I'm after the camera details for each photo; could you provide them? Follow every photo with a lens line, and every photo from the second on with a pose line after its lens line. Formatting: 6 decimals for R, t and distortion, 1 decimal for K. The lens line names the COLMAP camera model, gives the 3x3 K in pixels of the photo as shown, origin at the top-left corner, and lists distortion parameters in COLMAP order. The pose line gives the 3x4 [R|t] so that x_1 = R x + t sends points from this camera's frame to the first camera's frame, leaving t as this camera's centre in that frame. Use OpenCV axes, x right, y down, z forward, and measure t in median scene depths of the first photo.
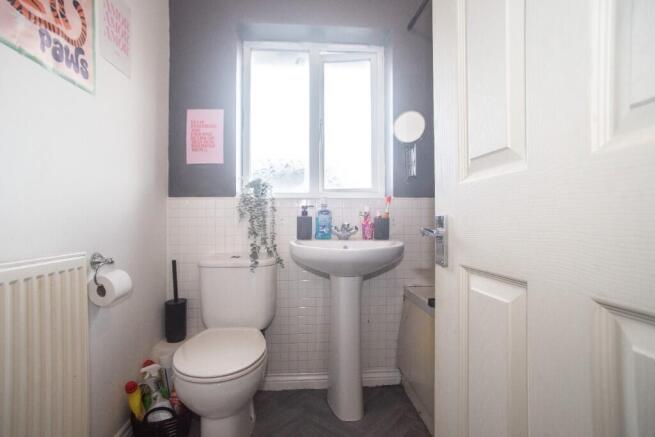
lens RADIAL K [[319.7, 0, 324.7], [0, 319.7, 218.8], [0, 0, 1]] dist [-0.052052, 0.036777]
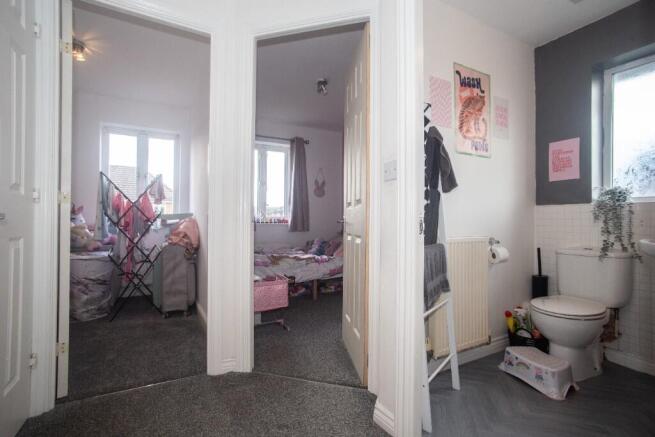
lens RADIAL K [[319.7, 0, 324.7], [0, 319.7, 218.8], [0, 0, 1]] dist [-0.052052, 0.036777]
pose [[0.452000, -0.001239, -0.892017, 0.376647], [-0.002369, 0.999994, -0.002590, -0.000543], [0.892015, 0.003284, 0.451995, -0.549770]]
